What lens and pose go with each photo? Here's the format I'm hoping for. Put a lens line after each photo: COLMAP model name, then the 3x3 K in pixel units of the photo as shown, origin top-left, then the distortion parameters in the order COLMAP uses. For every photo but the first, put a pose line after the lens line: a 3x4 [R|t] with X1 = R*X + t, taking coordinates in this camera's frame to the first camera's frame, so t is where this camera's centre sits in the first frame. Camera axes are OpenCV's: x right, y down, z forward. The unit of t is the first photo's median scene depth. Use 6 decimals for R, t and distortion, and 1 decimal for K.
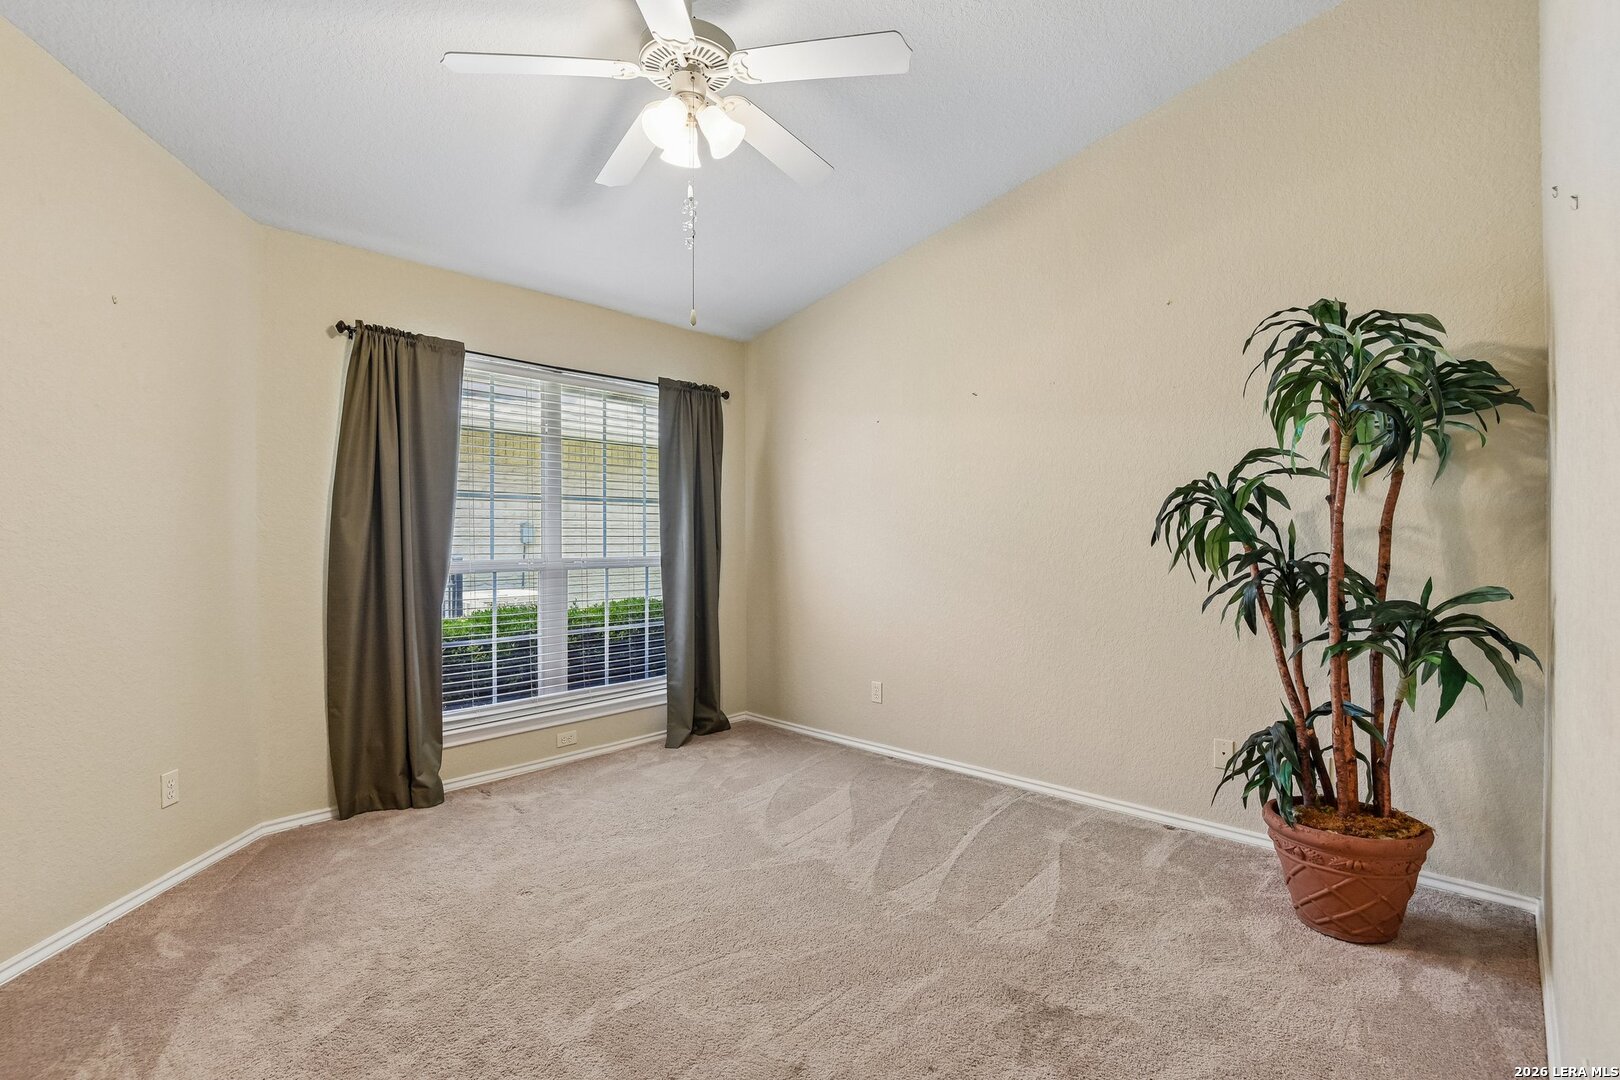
lens RADIAL K [[753.3, 0, 810.9], [0, 753.3, 539.9], [0, 0, 1]] dist [0.011507, -0.000552]
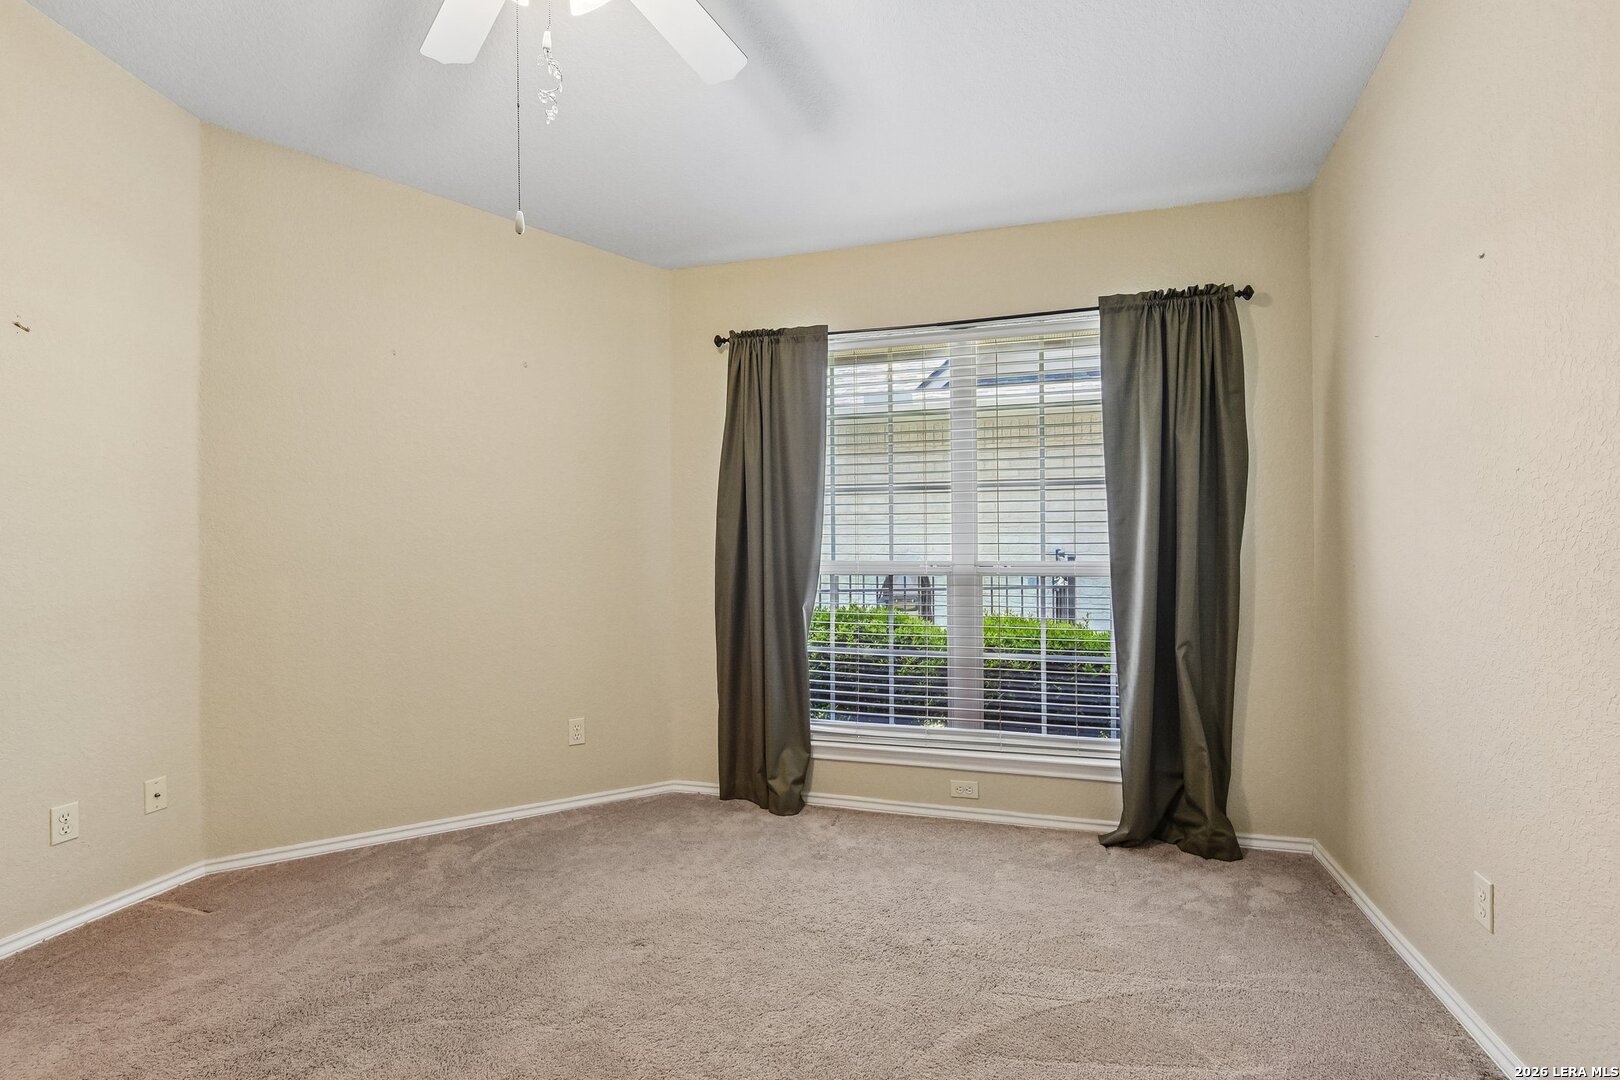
lens RADIAL K [[753.3, 0, 807.3], [0, 753.3, 540.4], [0, 0, 1]] dist [0.011507, -0.000552]
pose [[0.448461, 0.003625, -0.893795, 0.337723], [0.003665, 0.999976, 0.005895, -0.003512], [0.893795, -0.005920, 0.448437, 0.541978]]
